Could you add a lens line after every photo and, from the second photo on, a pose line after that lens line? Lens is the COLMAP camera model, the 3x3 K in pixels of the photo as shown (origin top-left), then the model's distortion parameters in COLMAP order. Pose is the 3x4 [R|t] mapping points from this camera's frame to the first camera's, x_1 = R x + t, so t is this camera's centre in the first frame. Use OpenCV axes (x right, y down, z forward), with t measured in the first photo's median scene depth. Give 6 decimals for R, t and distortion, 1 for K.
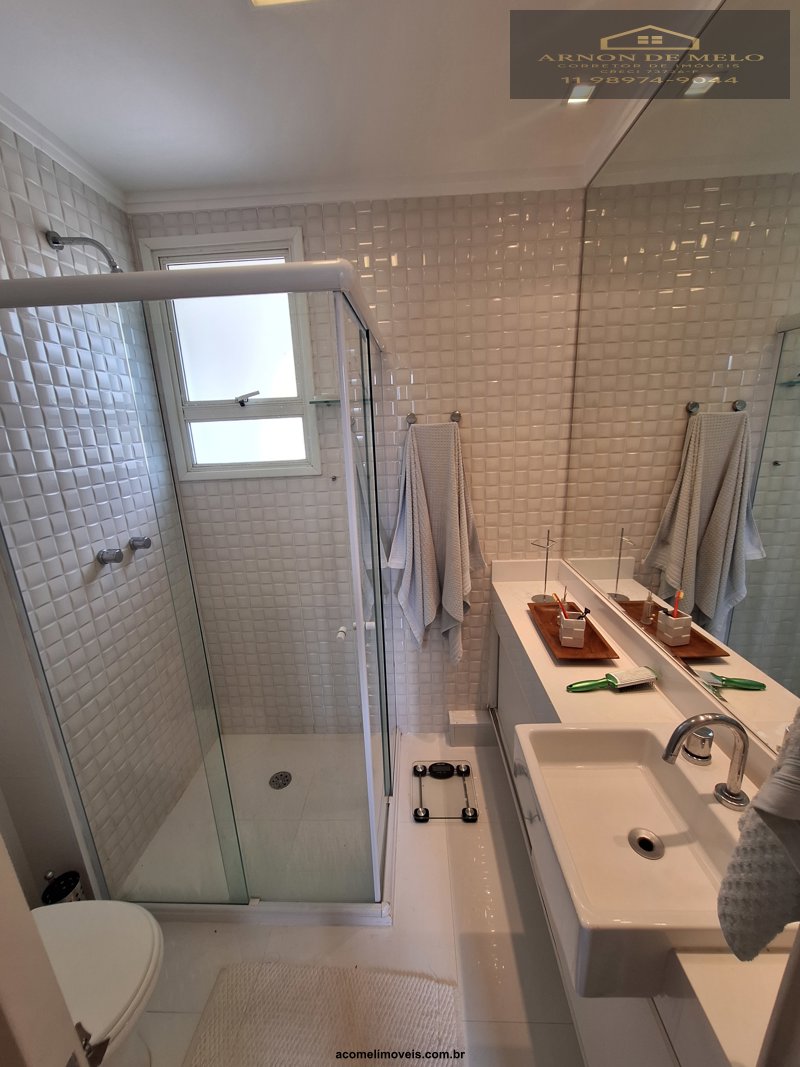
lens RADIAL K [[422.0, 0, 398.2], [0, 422.0, 536.0], [0, 0, 1]] dist [-0.008587, 0.002420]
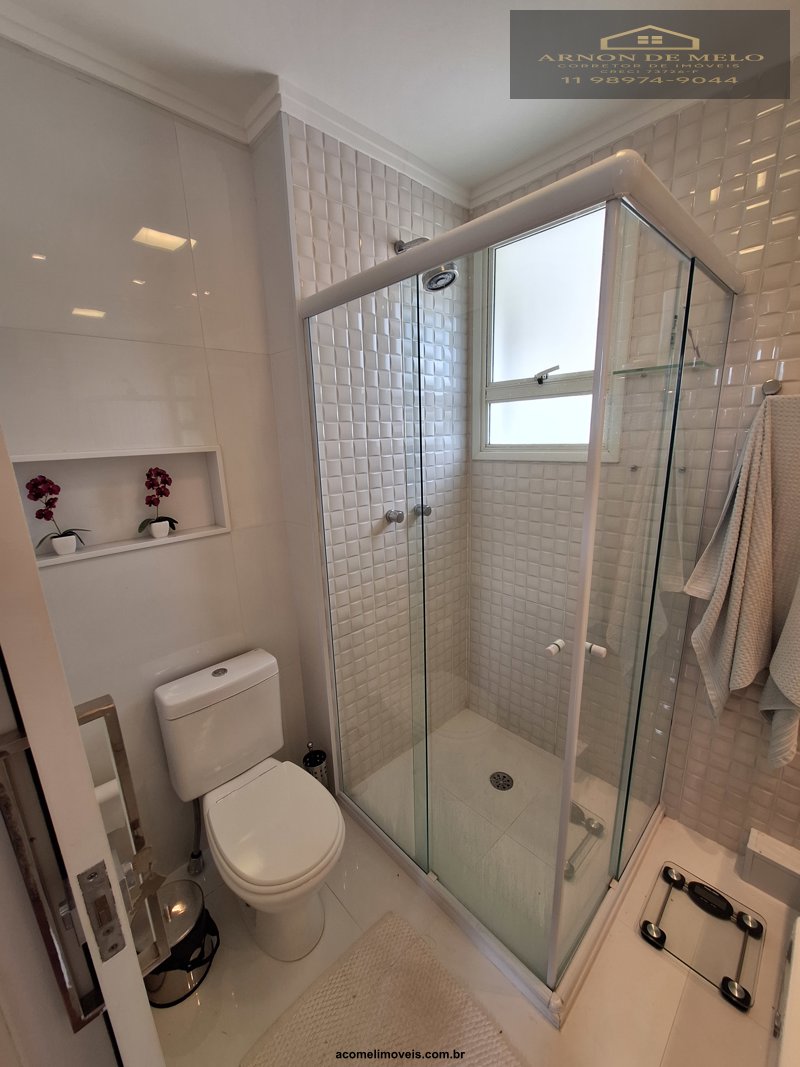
lens RADIAL K [[422.0, 0, 402.0], [0, 422.0, 535.8], [0, 0, 1]] dist [-0.008587, 0.002420]
pose [[0.718541, 0.180055, -0.671773, 0.101366], [-0.175176, 0.981620, 0.075731, 0.007243], [0.673062, 0.063263, 0.736876, 0.124062]]
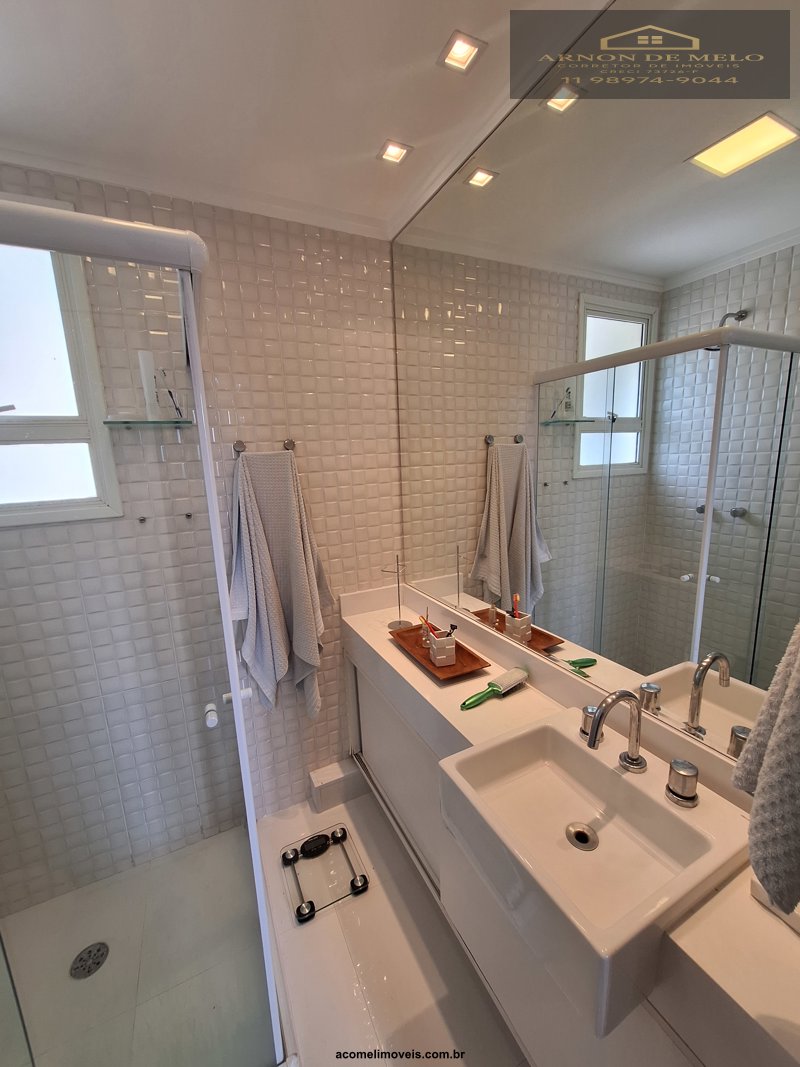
lens RADIAL K [[422.0, 0, 394.1], [0, 422.0, 536.3], [0, 0, 1]] dist [-0.008587, 0.002420]
pose [[0.881756, -0.083674, 0.464225, -0.108591], [0.127793, 0.989712, -0.064343, 0.005255], [-0.454065, 0.116059, 0.883377, 0.099384]]
